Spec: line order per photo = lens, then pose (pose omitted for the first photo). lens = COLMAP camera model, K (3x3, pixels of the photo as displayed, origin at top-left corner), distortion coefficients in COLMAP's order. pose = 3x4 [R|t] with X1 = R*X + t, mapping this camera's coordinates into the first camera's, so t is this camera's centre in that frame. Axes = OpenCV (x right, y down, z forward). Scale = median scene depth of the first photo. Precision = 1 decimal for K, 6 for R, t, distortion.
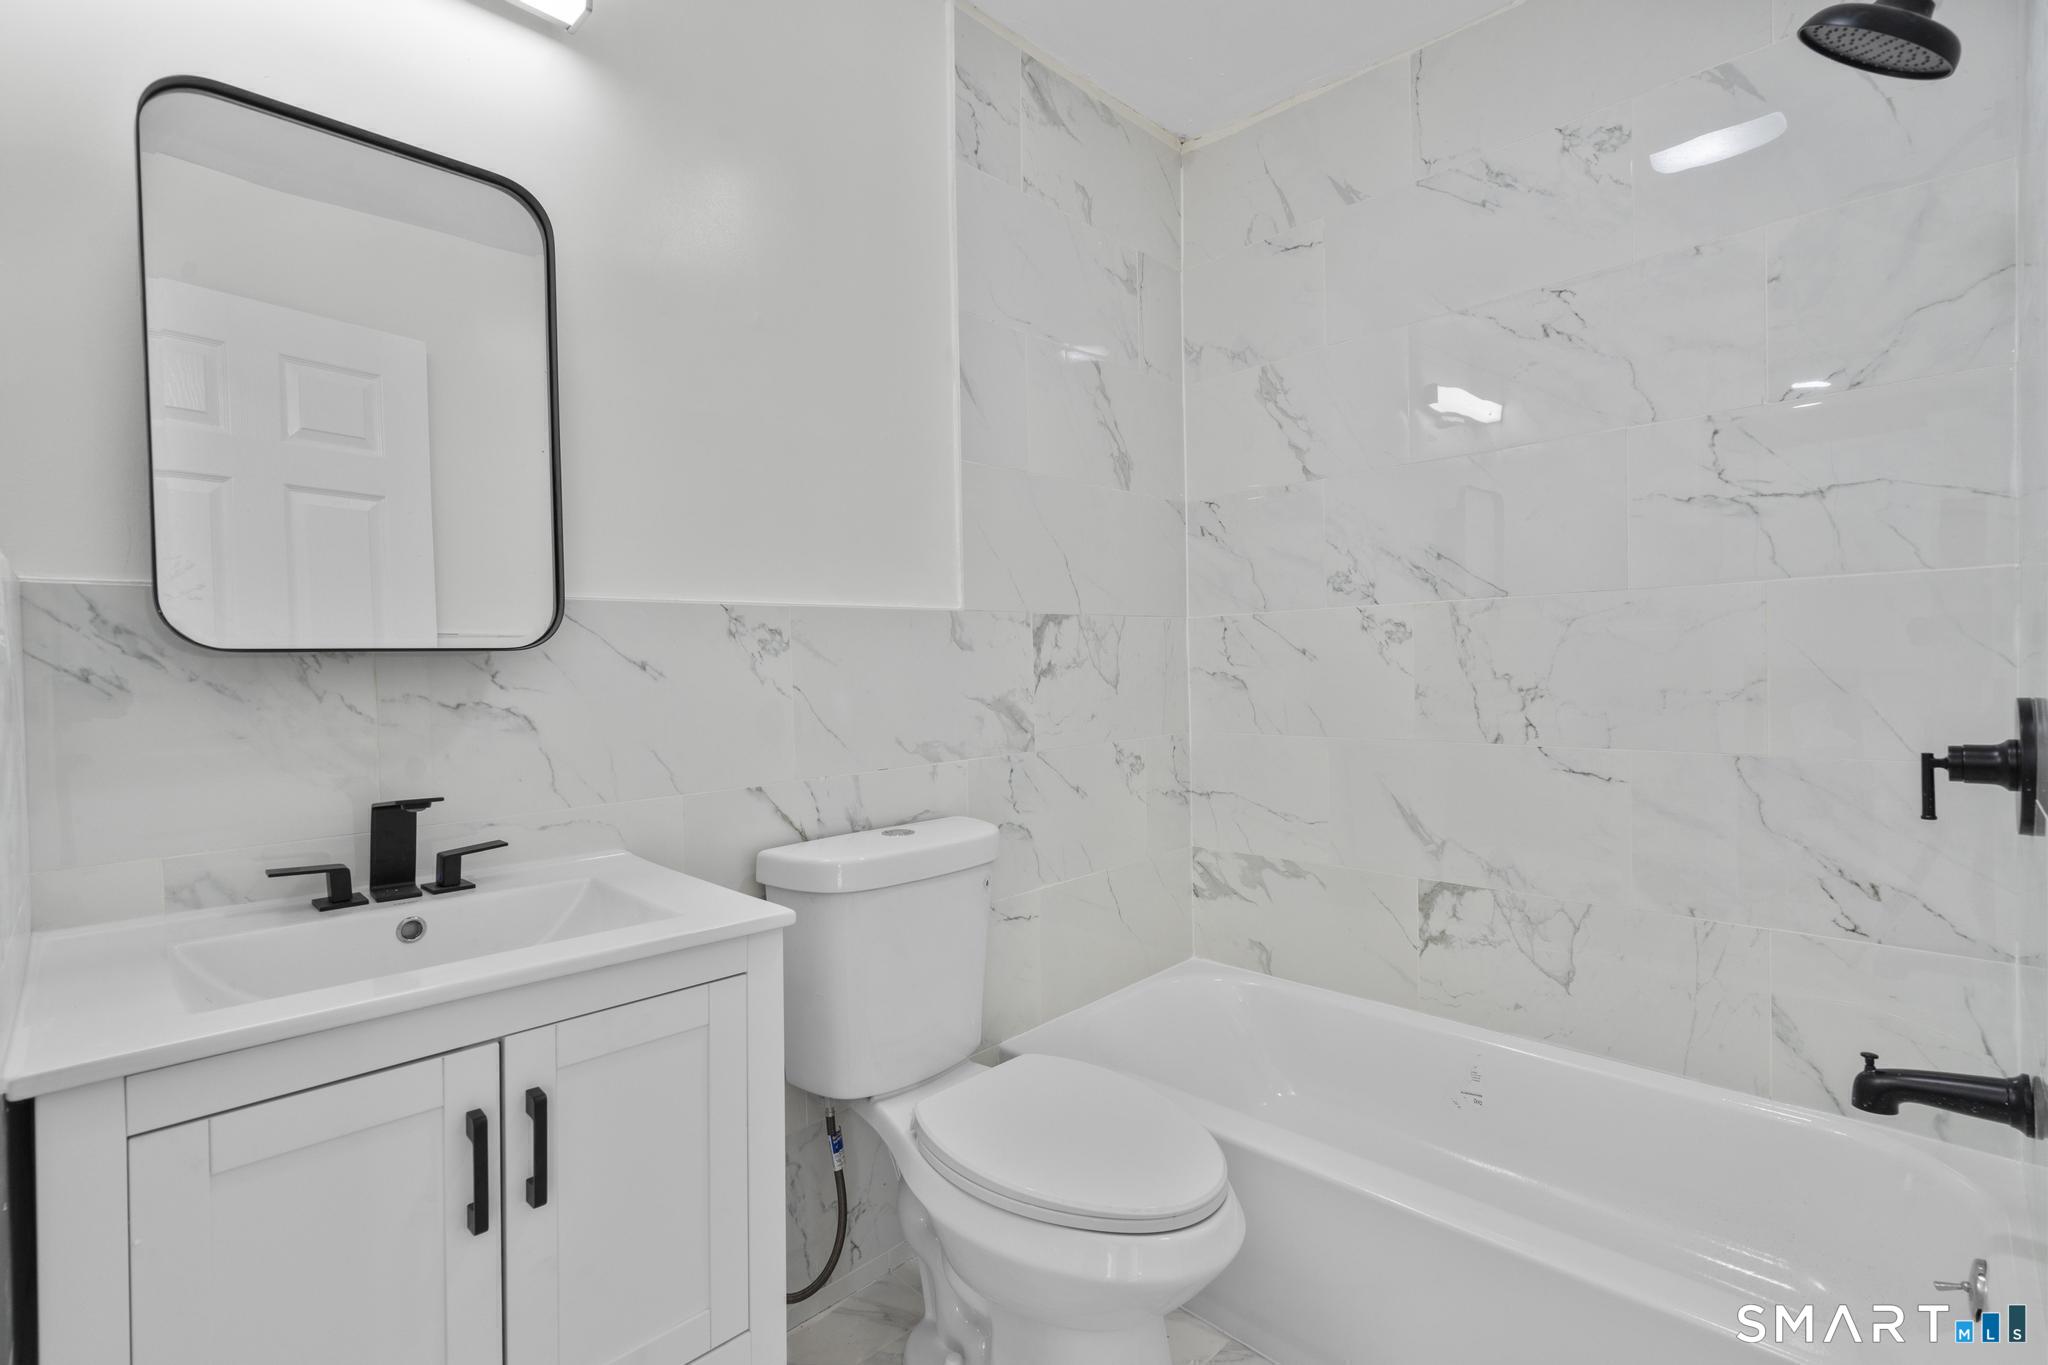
lens RADIAL K [[923.9, 0, 1007.5], [0, 923.9, 681.5], [0, 0, 1]] dist [-0.006067, 0.002999]
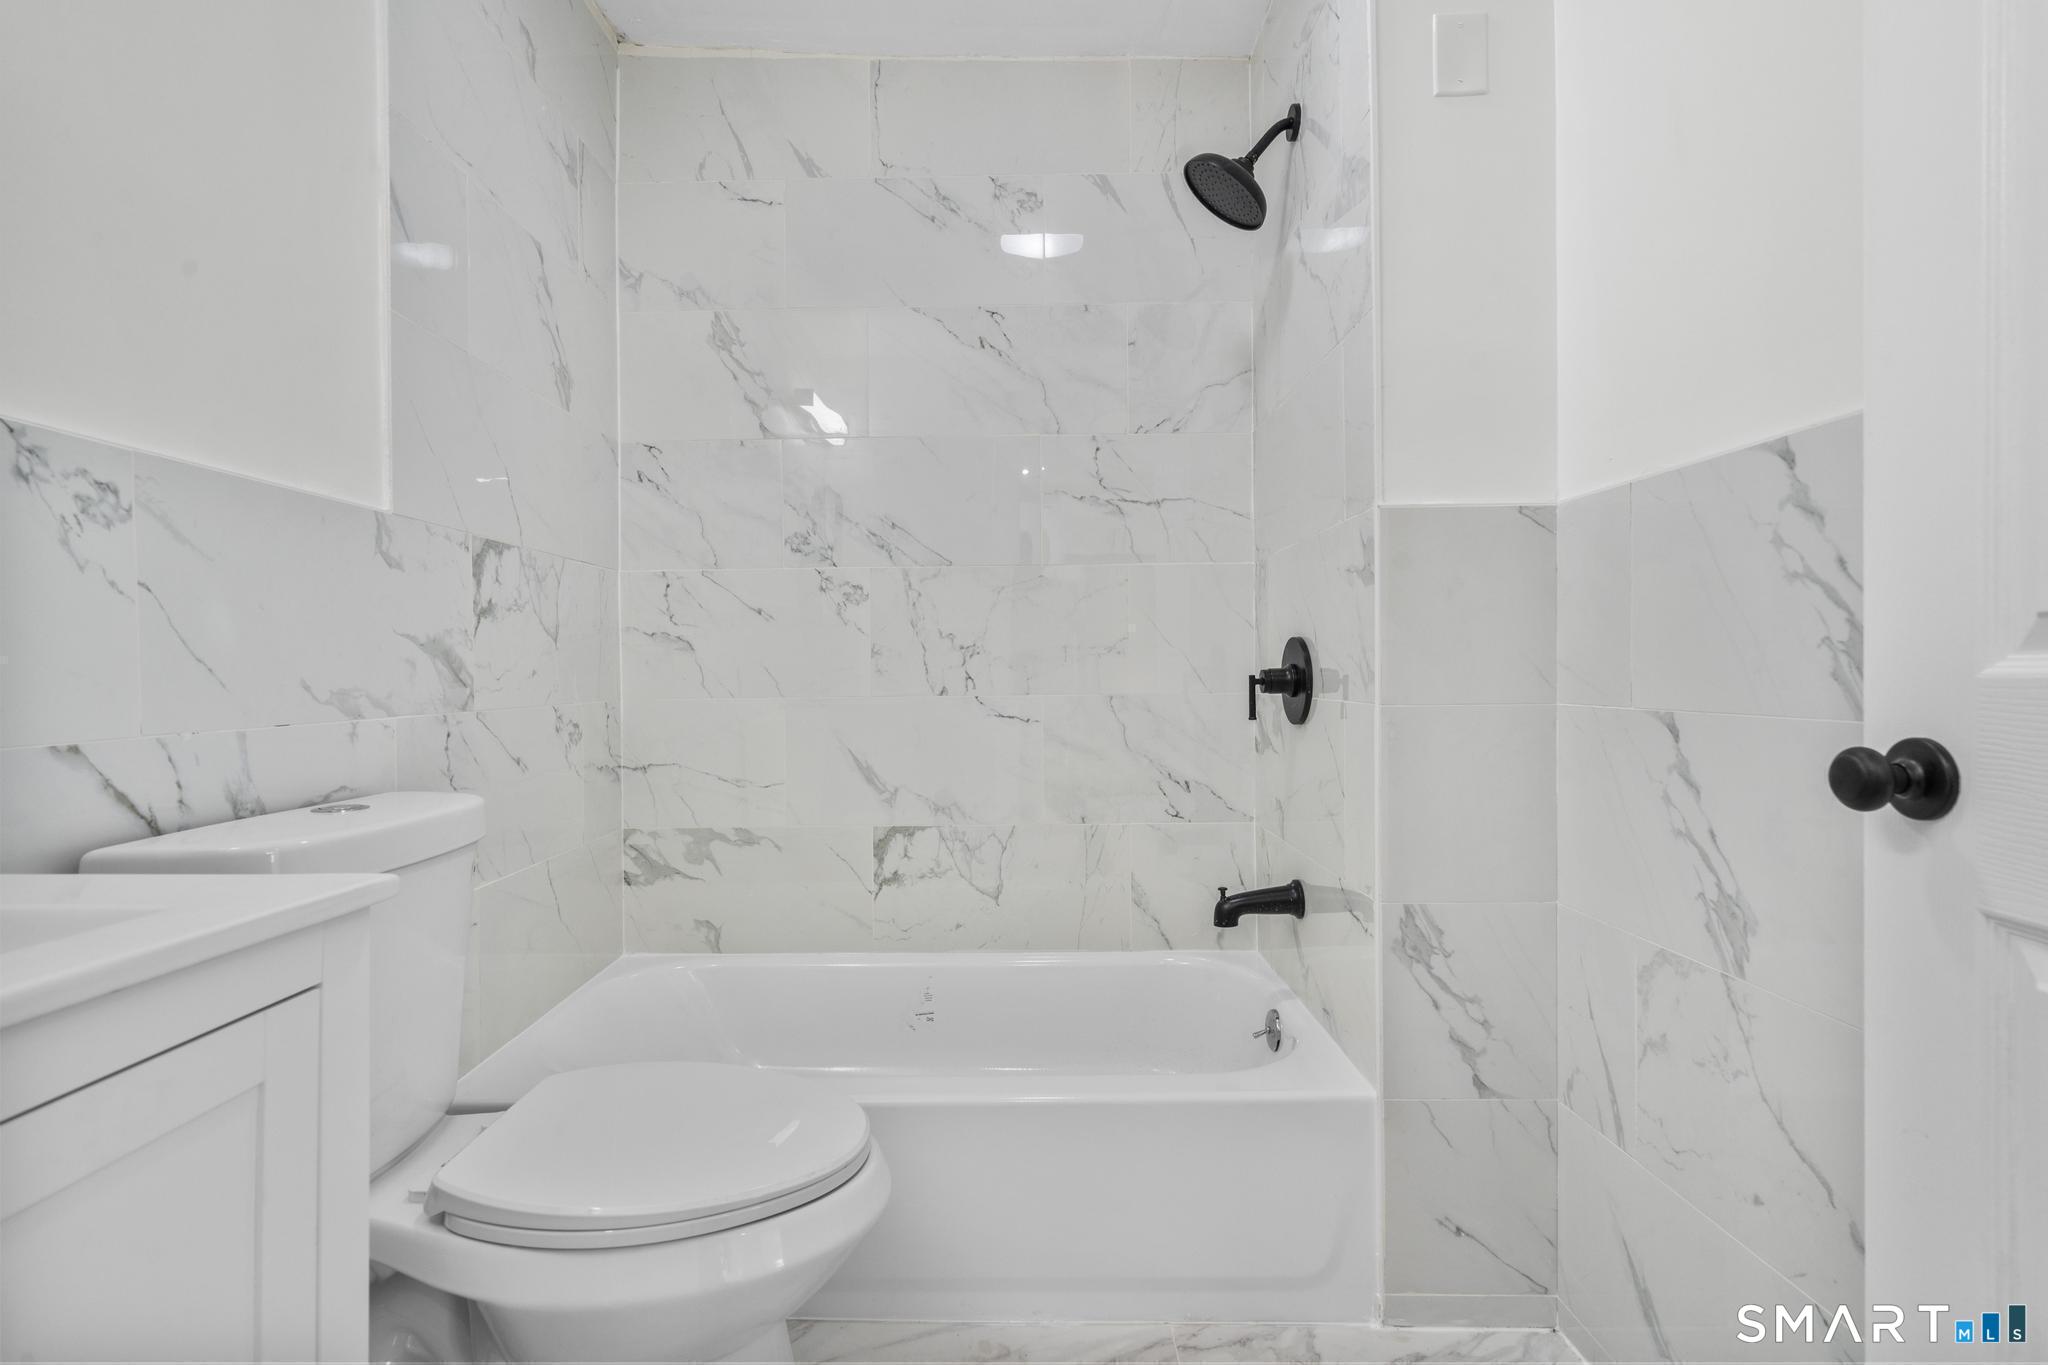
lens RADIAL K [[923.9, 0, 1017.7], [0, 923.9, 675.7], [0, 0, 1]] dist [-0.006067, 0.002999]
pose [[0.710760, 0.010543, 0.703356, -0.201197], [0.006505, 0.999746, -0.021559, 0.068396], [-0.703405, 0.019898, 0.710511, 0.130644]]
